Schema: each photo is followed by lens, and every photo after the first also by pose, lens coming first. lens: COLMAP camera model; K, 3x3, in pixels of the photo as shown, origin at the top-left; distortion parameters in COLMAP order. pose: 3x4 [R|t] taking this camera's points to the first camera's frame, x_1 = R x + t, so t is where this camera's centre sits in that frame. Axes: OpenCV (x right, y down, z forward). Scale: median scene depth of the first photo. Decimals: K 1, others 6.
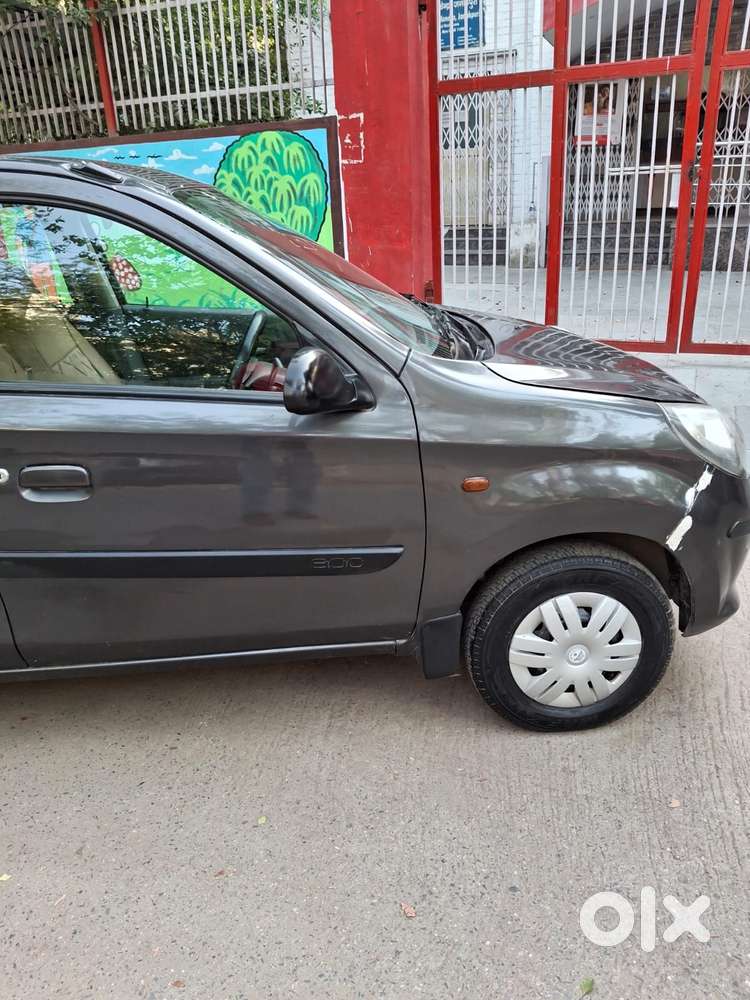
lens RADIAL K [[747.2, 0, 386.7], [0, 747.2, 512.5], [0, 0, 1]] dist [0.027439, -0.083557]
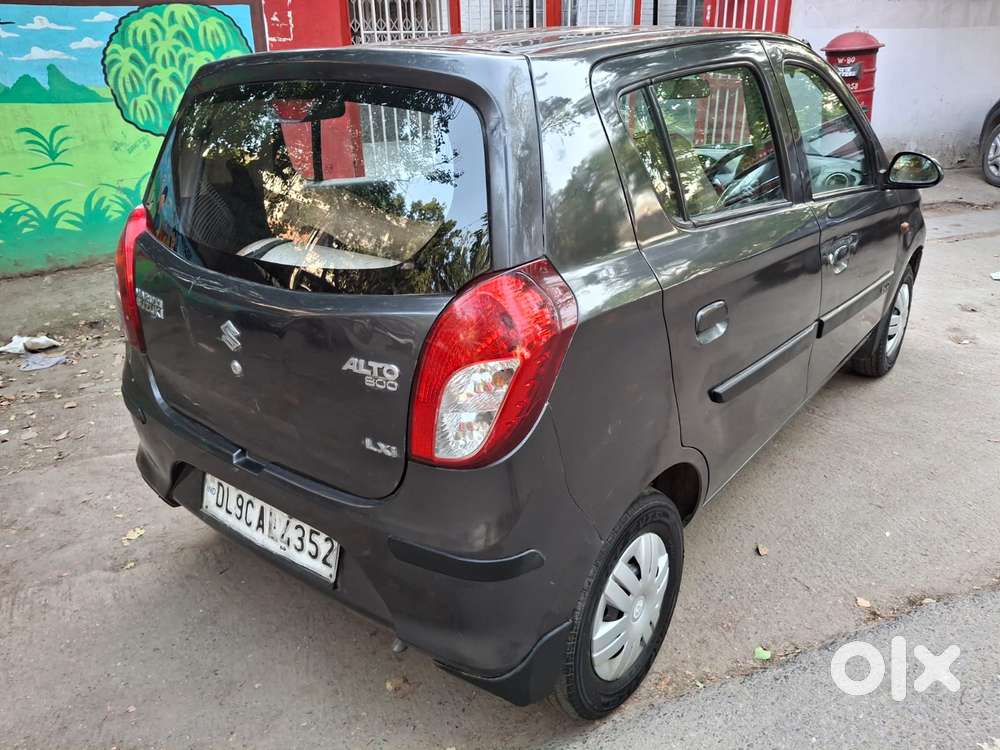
lens RADIAL K [[757.1, 0, 501.9], [0, 757.1, 354.4], [0, 0, 1]] dist [-0.011940, -0.000573]
pose [[0.684233, -0.250278, 0.684971, -0.638422], [0.288924, 0.955439, 0.060491, -0.044535], [-0.669588, 0.156515, 0.726054, 0.140231]]
